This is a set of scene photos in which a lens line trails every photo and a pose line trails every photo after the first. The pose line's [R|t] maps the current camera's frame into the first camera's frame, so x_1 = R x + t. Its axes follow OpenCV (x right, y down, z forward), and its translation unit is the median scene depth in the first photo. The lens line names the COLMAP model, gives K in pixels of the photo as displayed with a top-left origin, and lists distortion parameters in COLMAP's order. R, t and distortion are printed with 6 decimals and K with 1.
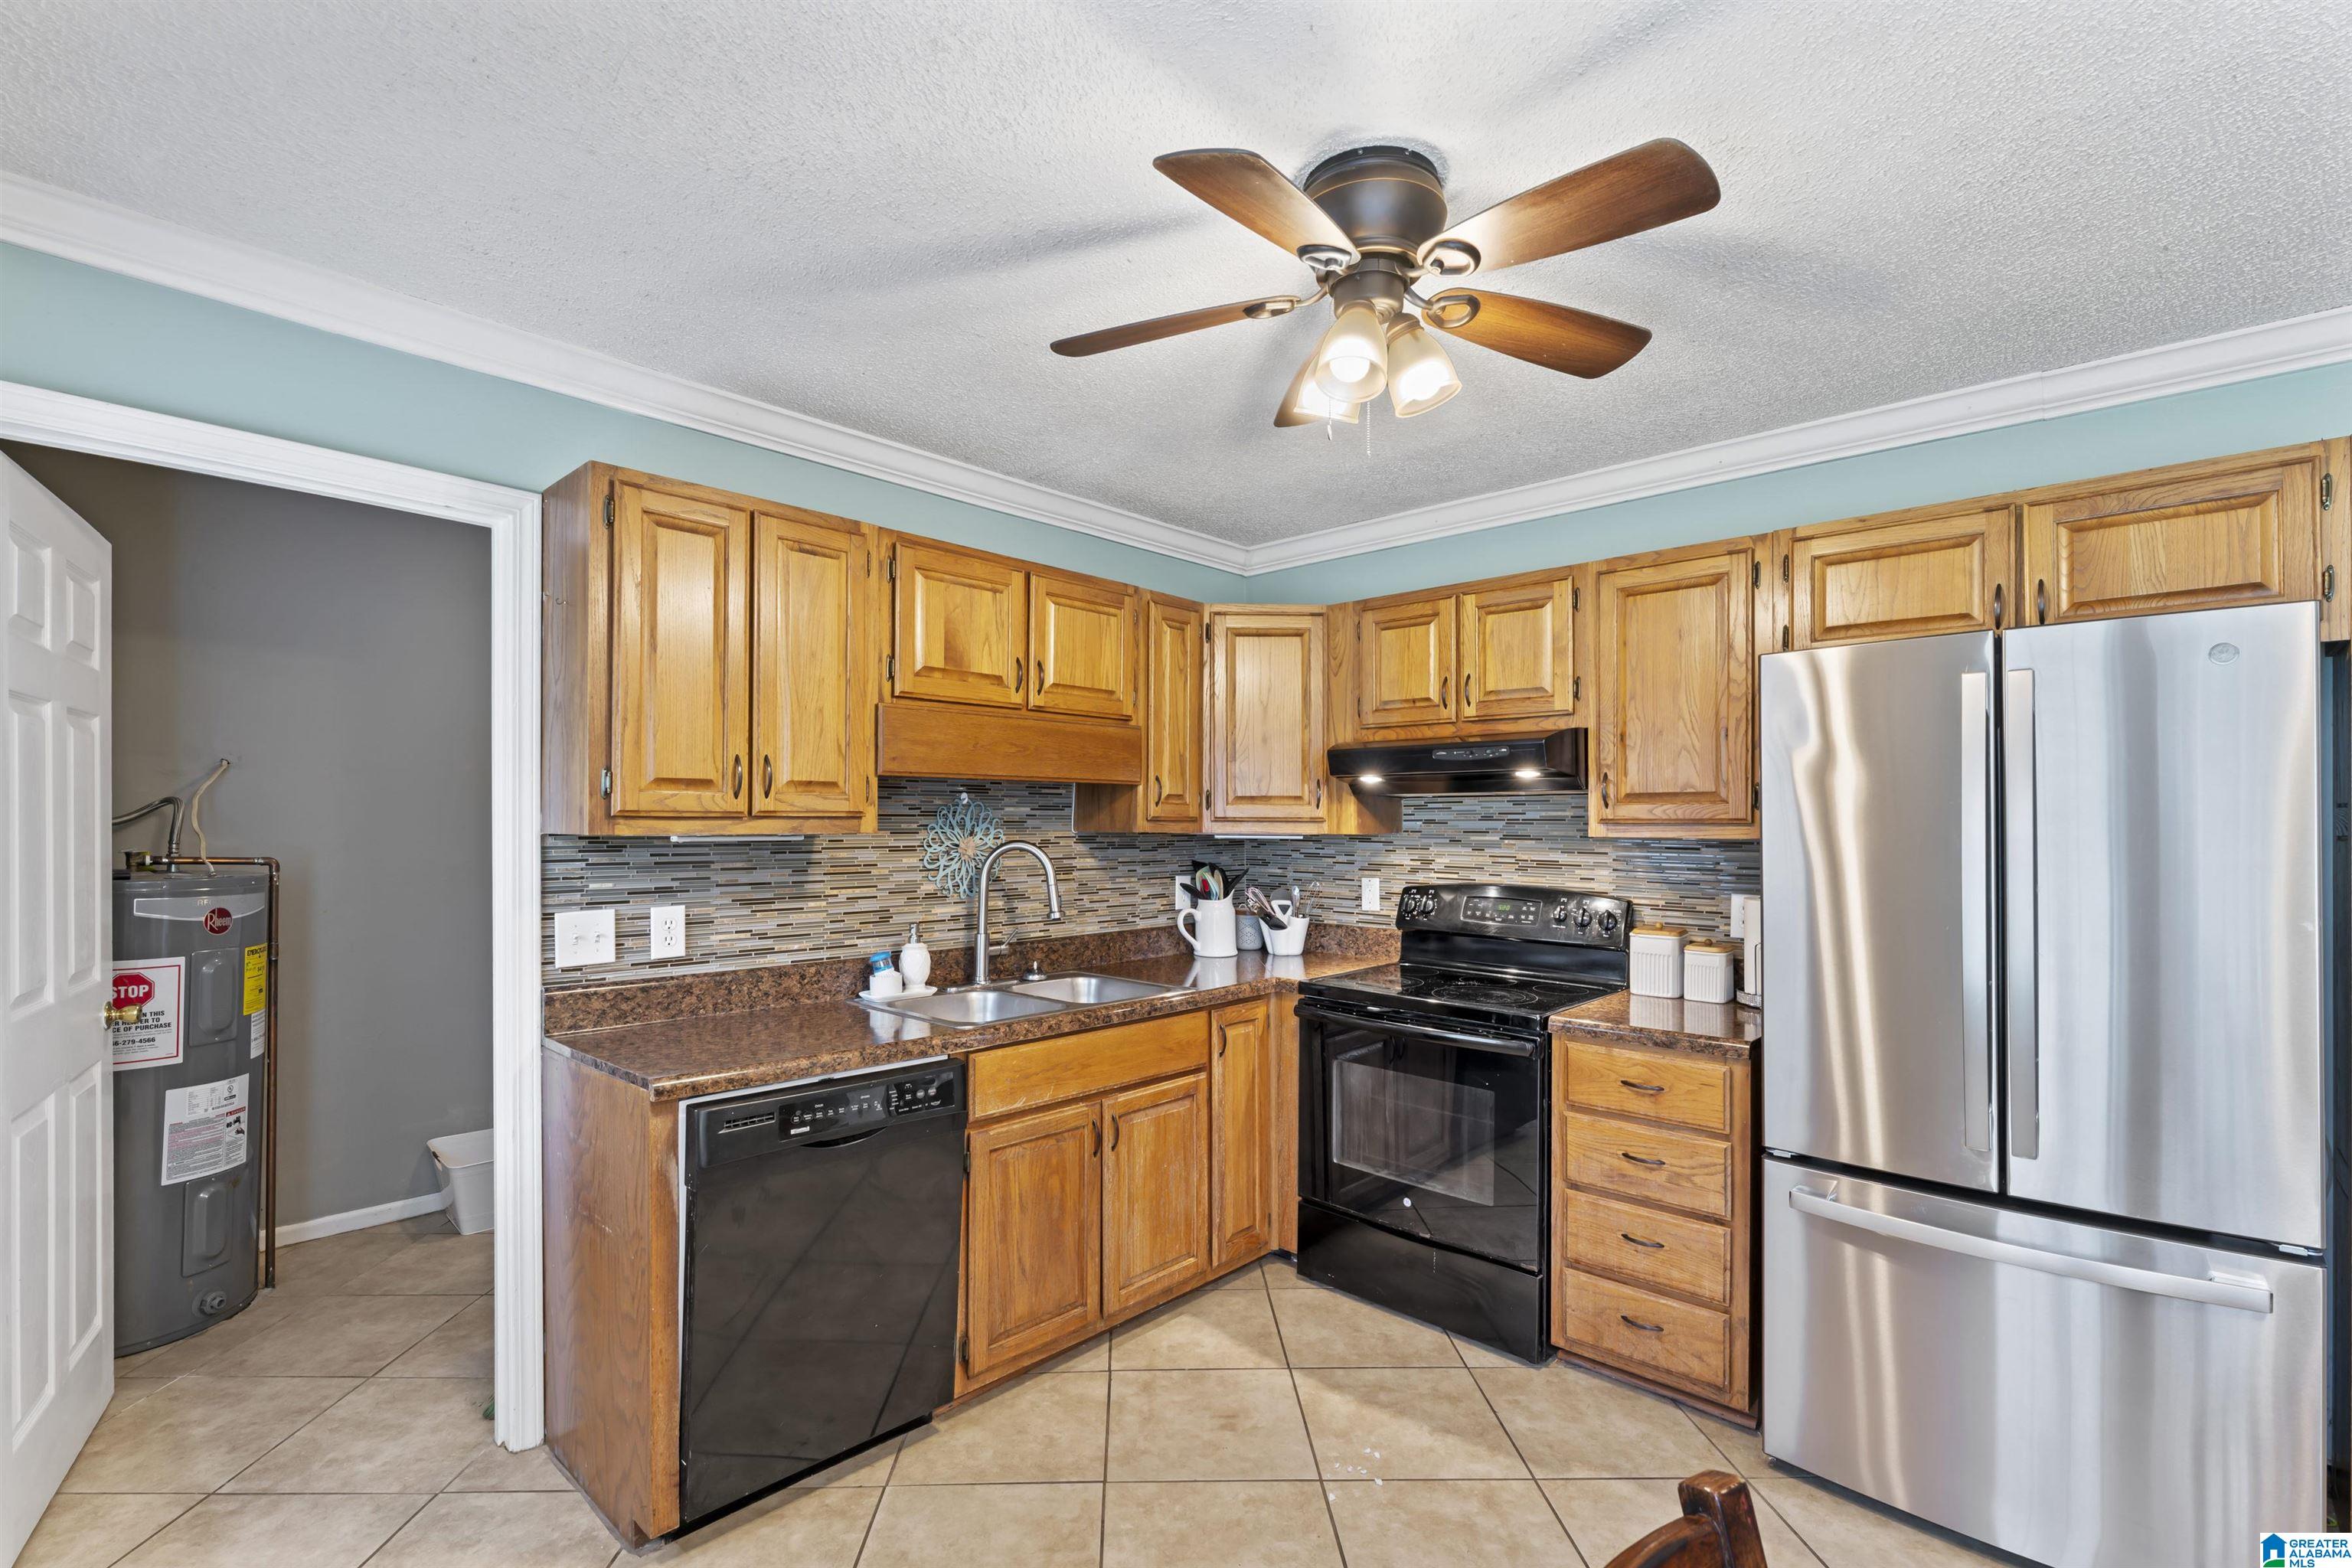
lens RADIAL K [[1055.5, 0, 1178.4], [0, 1055.5, 815.2], [0, 0, 1]] dist [-0.003109, -0.000793]
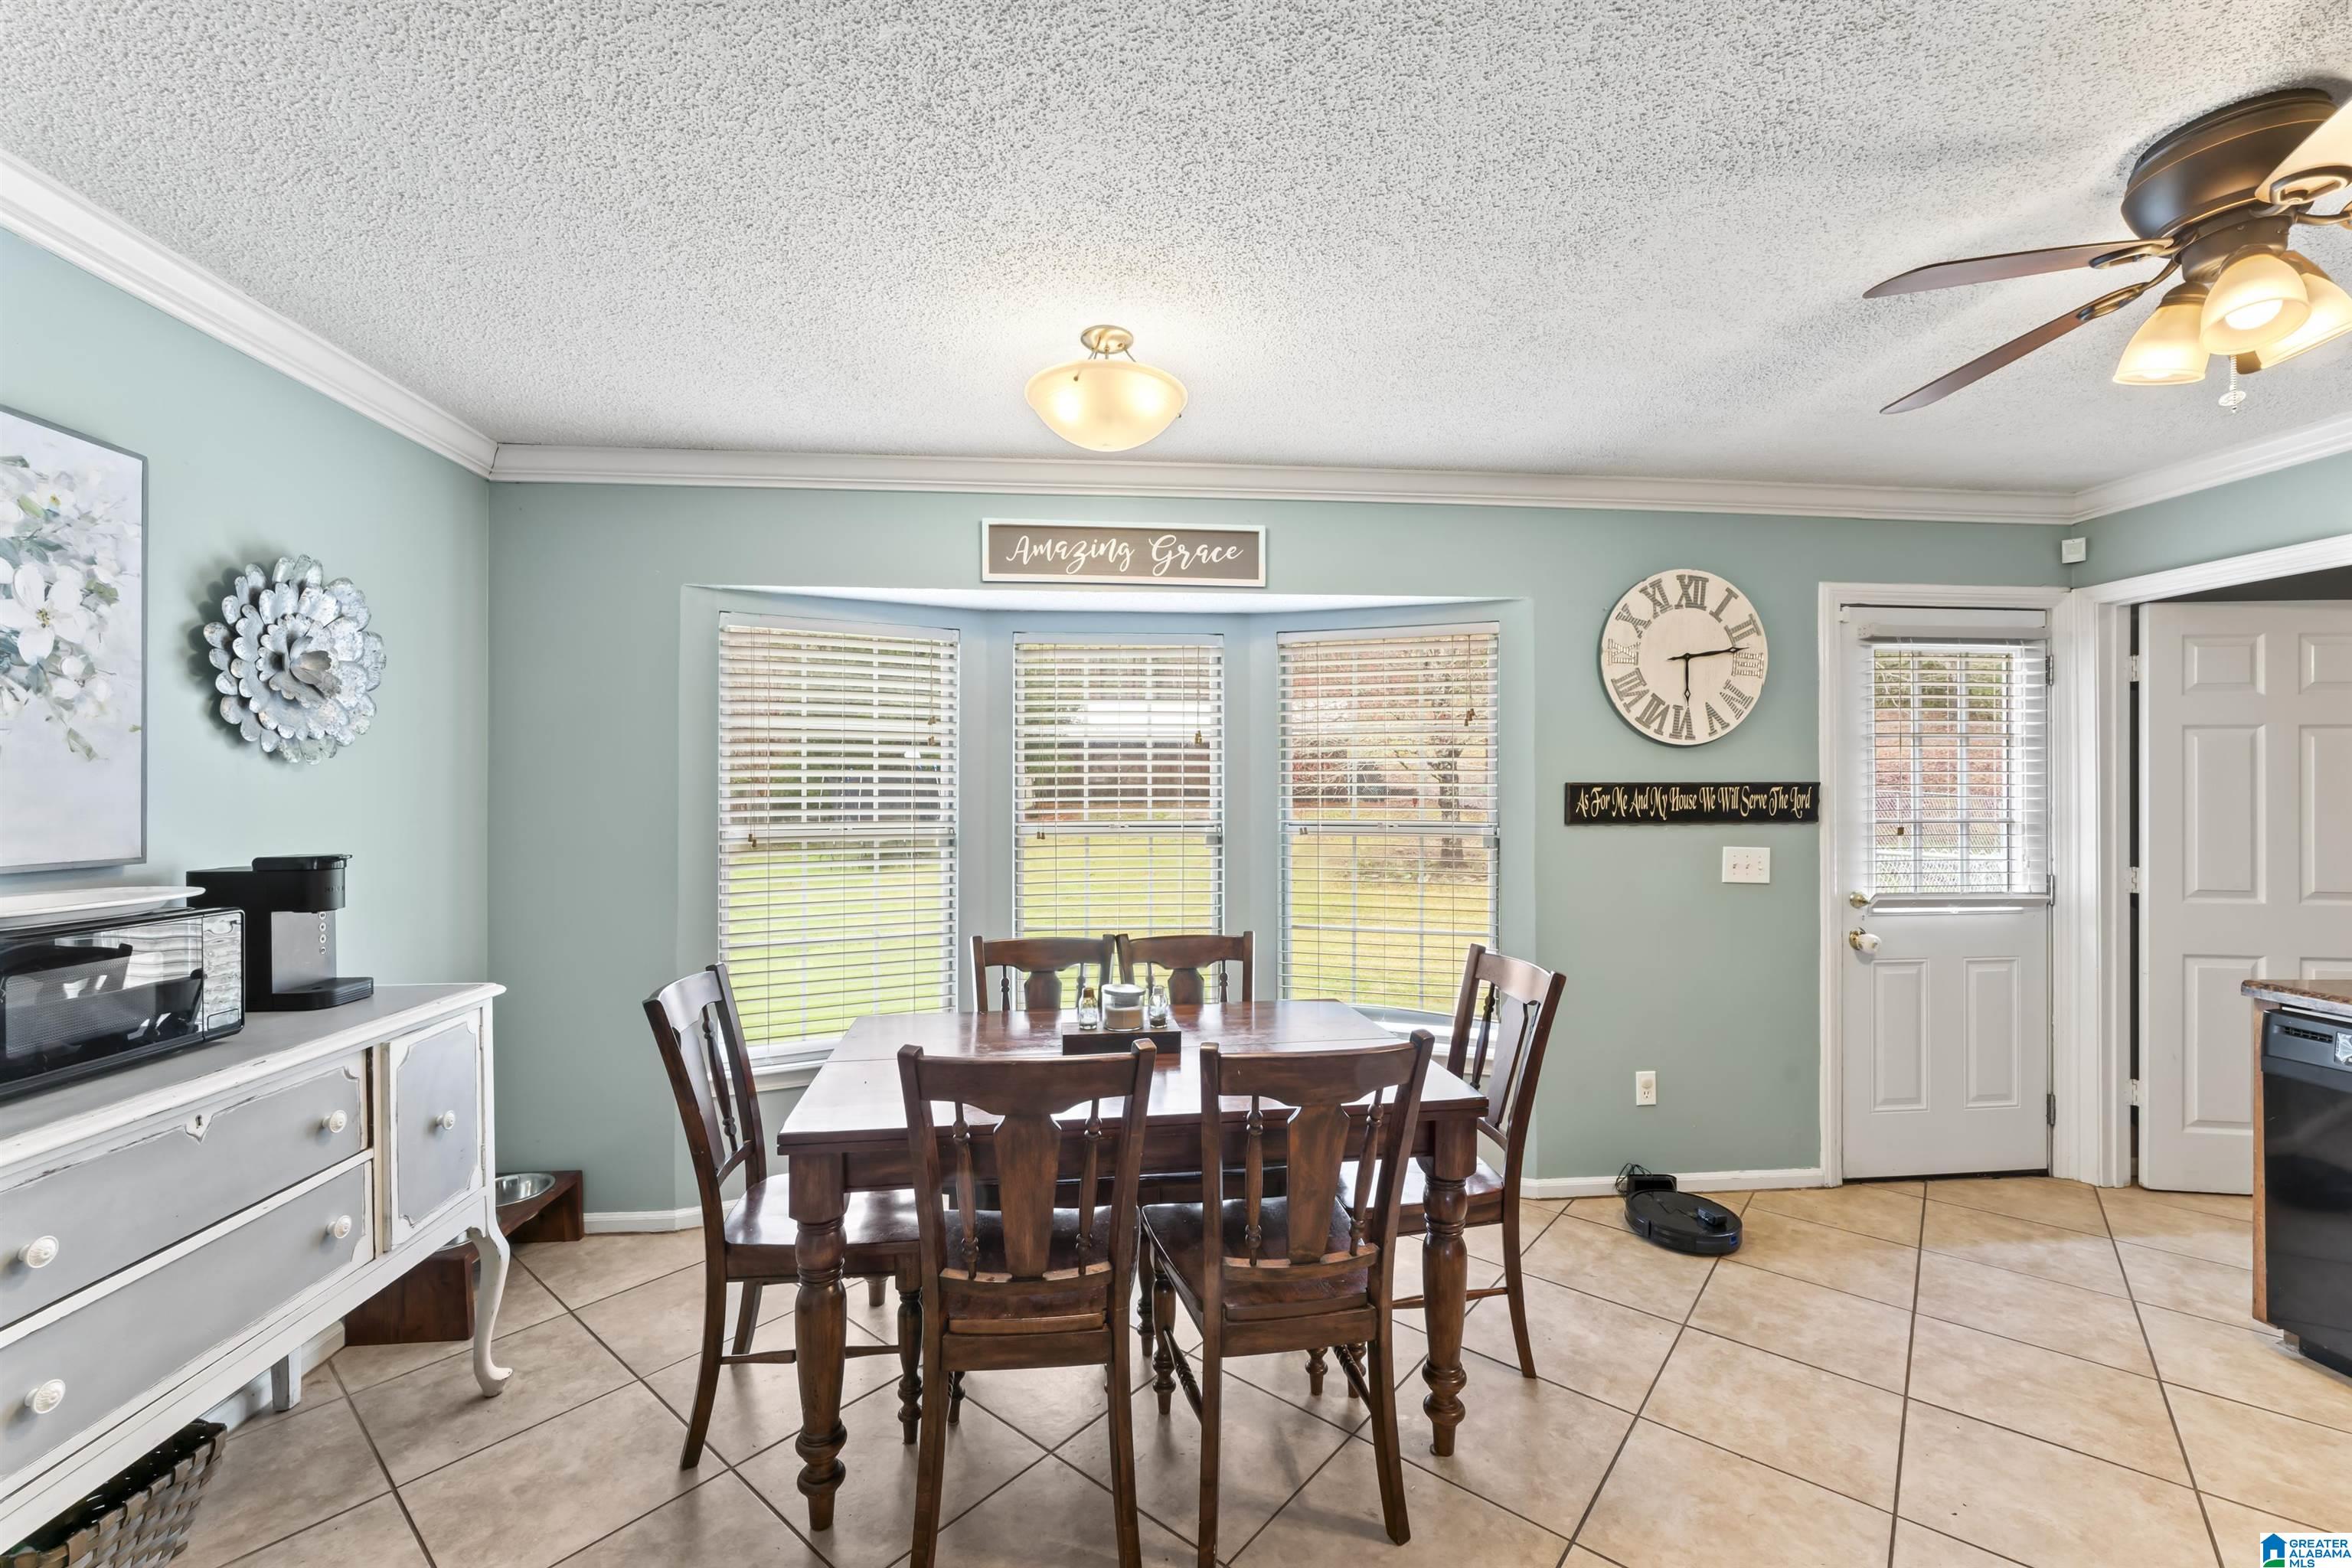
lens RADIAL K [[946.8, 0, 1172.7], [0, 946.8, 800.8], [0, 0, 1]] dist [-0.004507, -0.000108]
pose [[-0.666940, -0.000052, -0.745111, 0.915494], [-0.000533, 1.000000, 0.000408, 0.010764], [0.745111, 0.000669, -0.666940, 0.523119]]
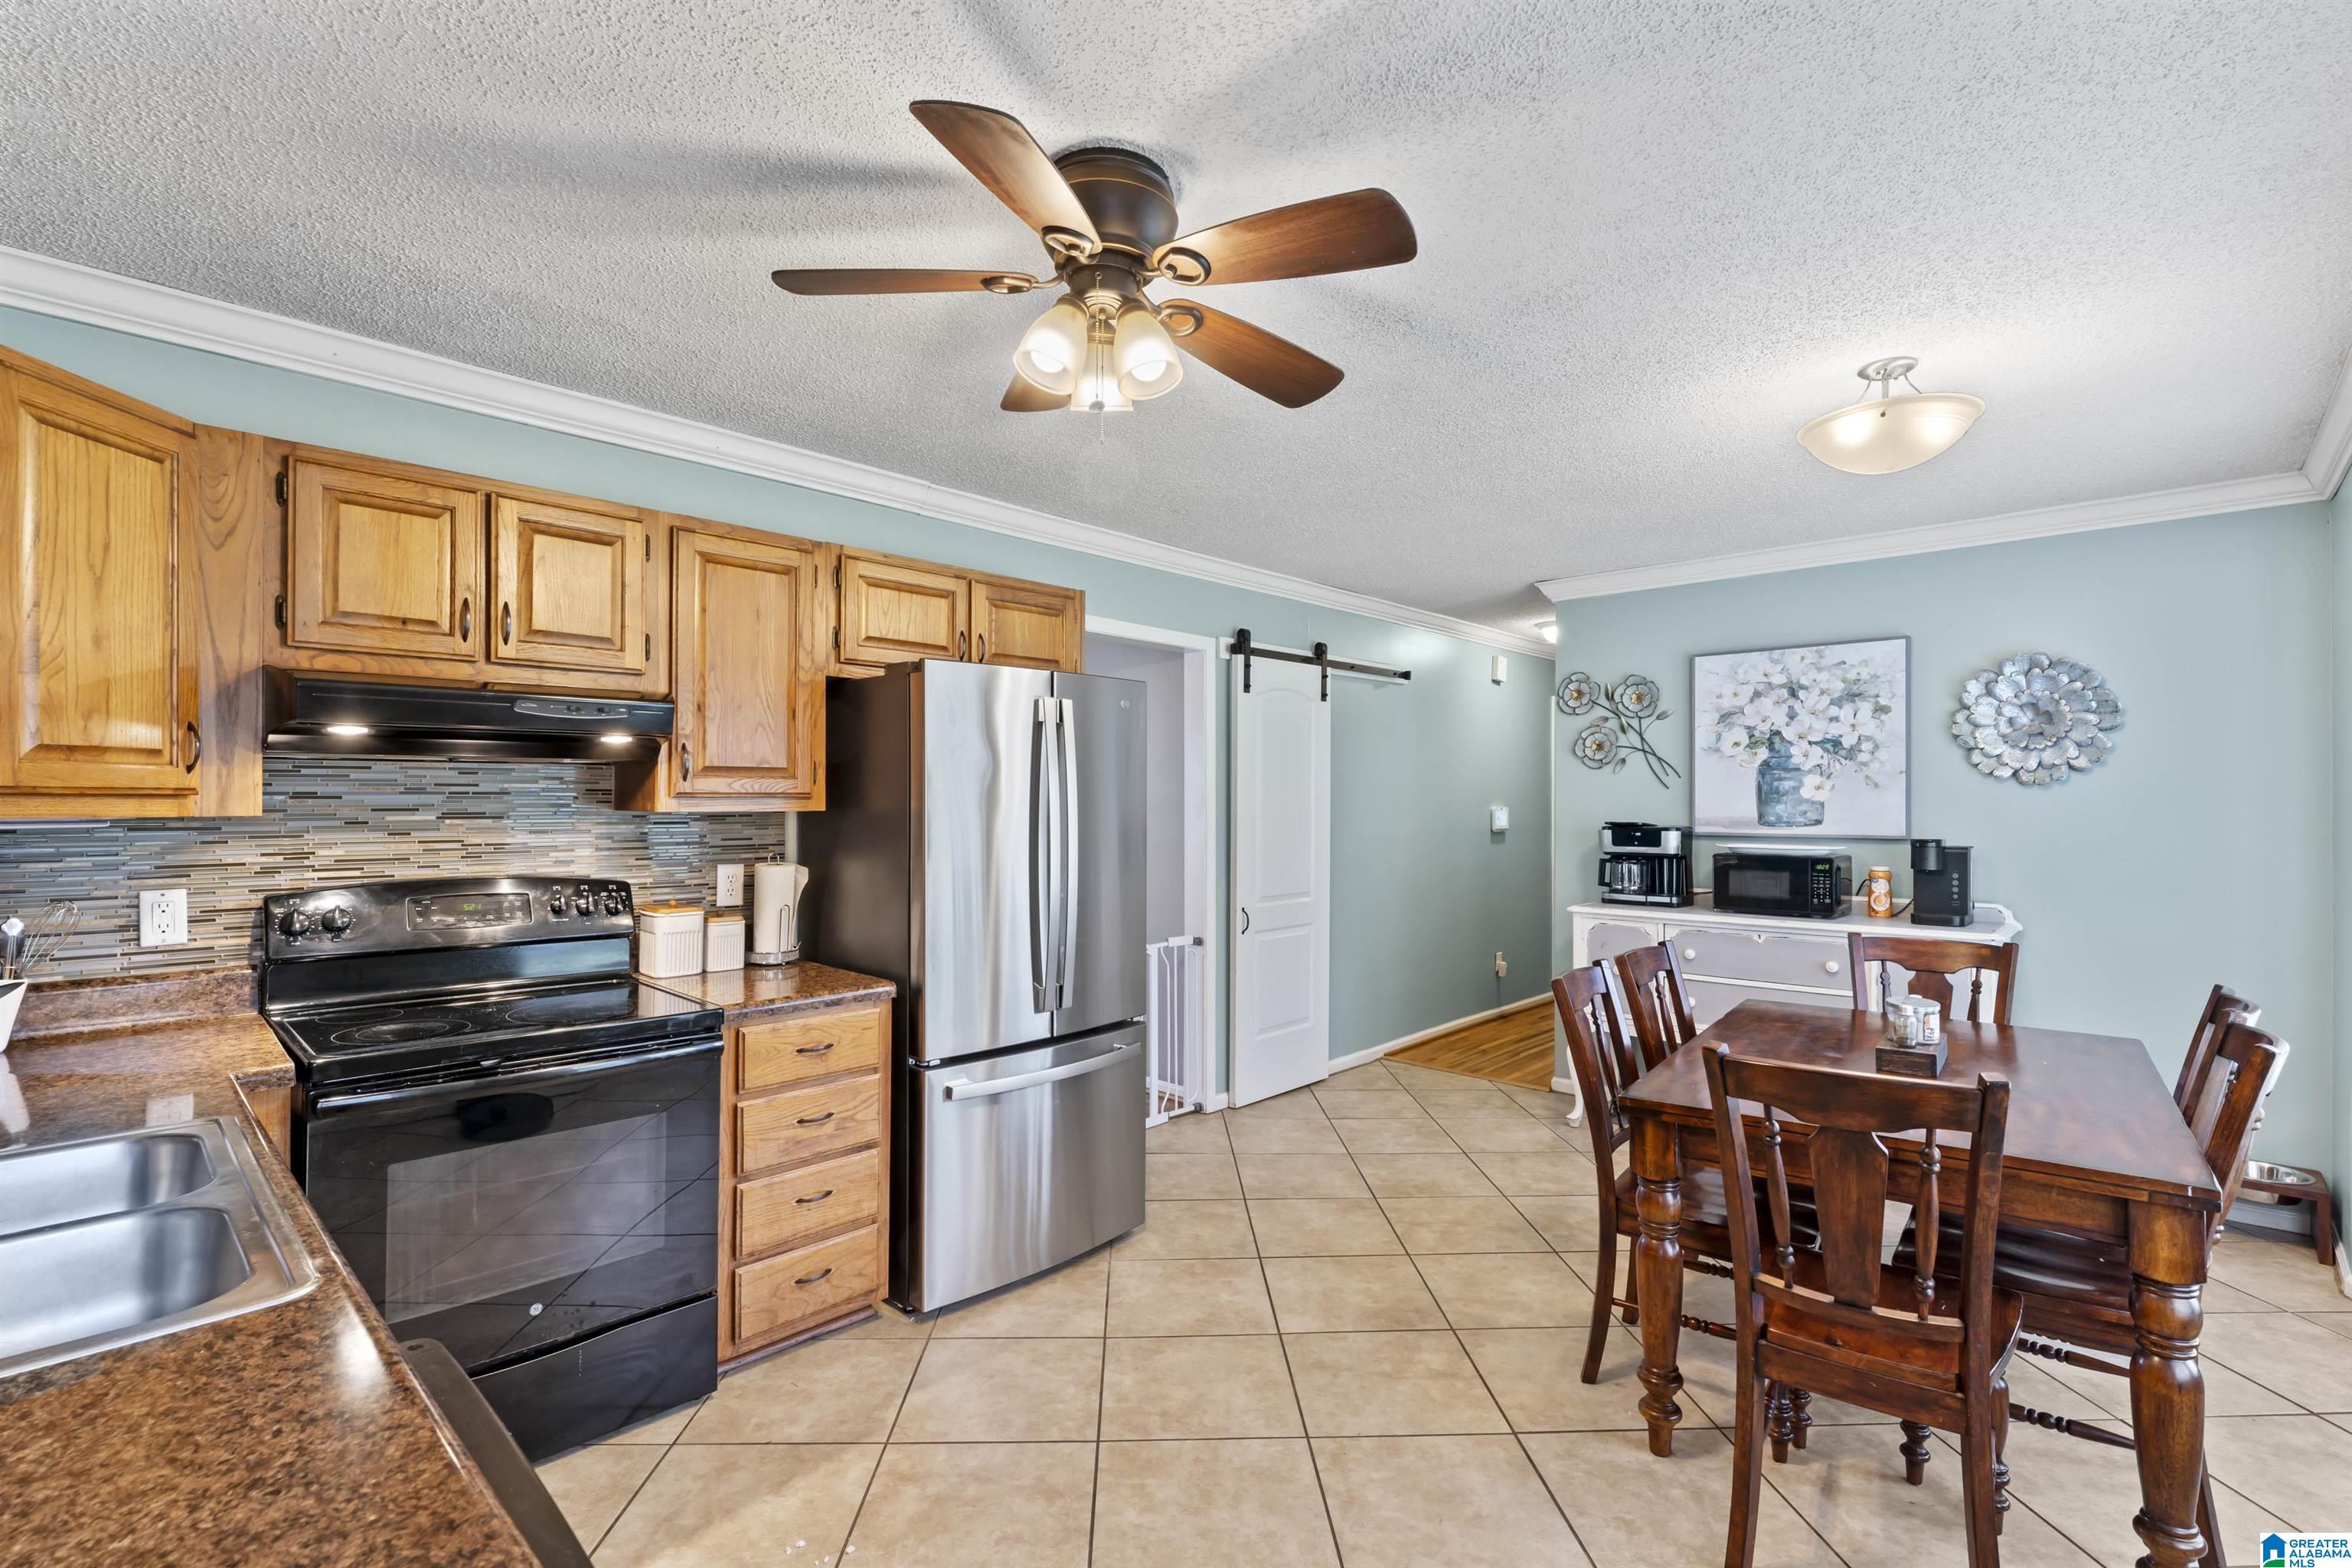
lens RADIAL K [[1062.8, 0, 1144.2], [0, 1062.8, 799.4], [0, 0, 1]] dist [-0.000371, -0.000359]
pose [[0.022480, -0.001825, 0.999746, -0.537281], [-0.005620, 0.999982, 0.001952, 0.005544], [-0.999731, -0.005662, 0.022469, 0.578901]]
